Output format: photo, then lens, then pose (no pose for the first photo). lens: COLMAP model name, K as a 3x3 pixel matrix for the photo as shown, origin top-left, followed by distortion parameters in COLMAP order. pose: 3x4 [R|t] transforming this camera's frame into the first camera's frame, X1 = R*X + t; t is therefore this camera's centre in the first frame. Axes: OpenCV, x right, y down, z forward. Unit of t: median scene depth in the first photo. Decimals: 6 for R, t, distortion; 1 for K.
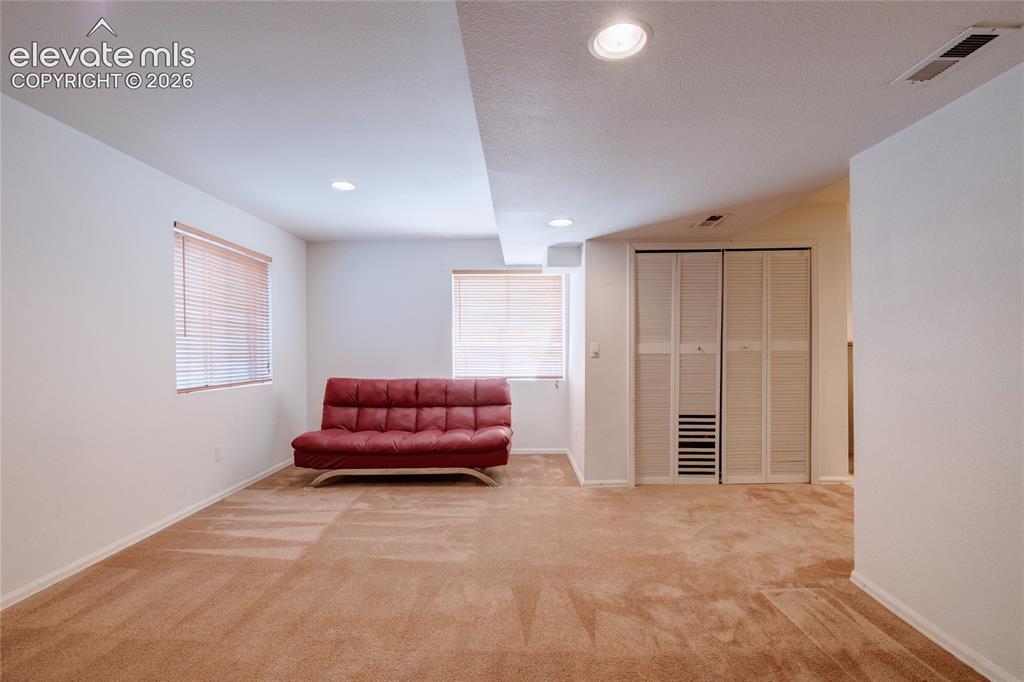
lens RADIAL K [[455.5, 0, 511.5], [0, 455.5, 346.9], [0, 0, 1]] dist [-0.018136, 0.000022]
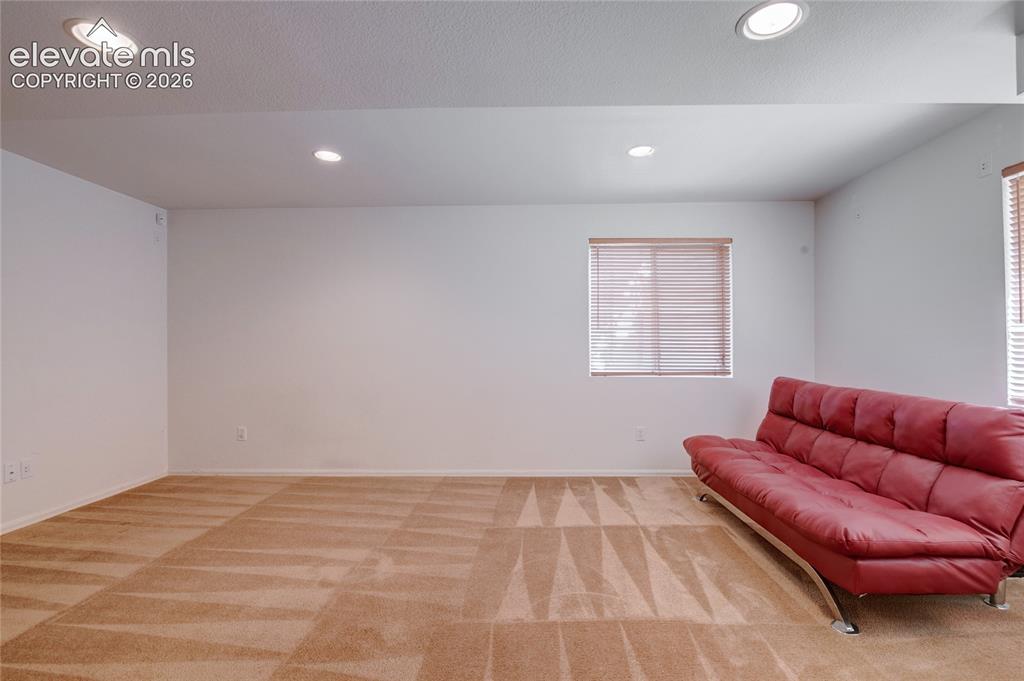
lens RADIAL K [[455.5, 0, 510.3], [0, 455.5, 340.9], [0, 0, 1]] dist [-0.018136, 0.000022]
pose [[-0.006332, 0.003334, -0.999974, 0.474816], [0.007663, 0.999965, 0.003285, 0.002419], [0.999951, -0.007642, -0.006357, 0.718195]]
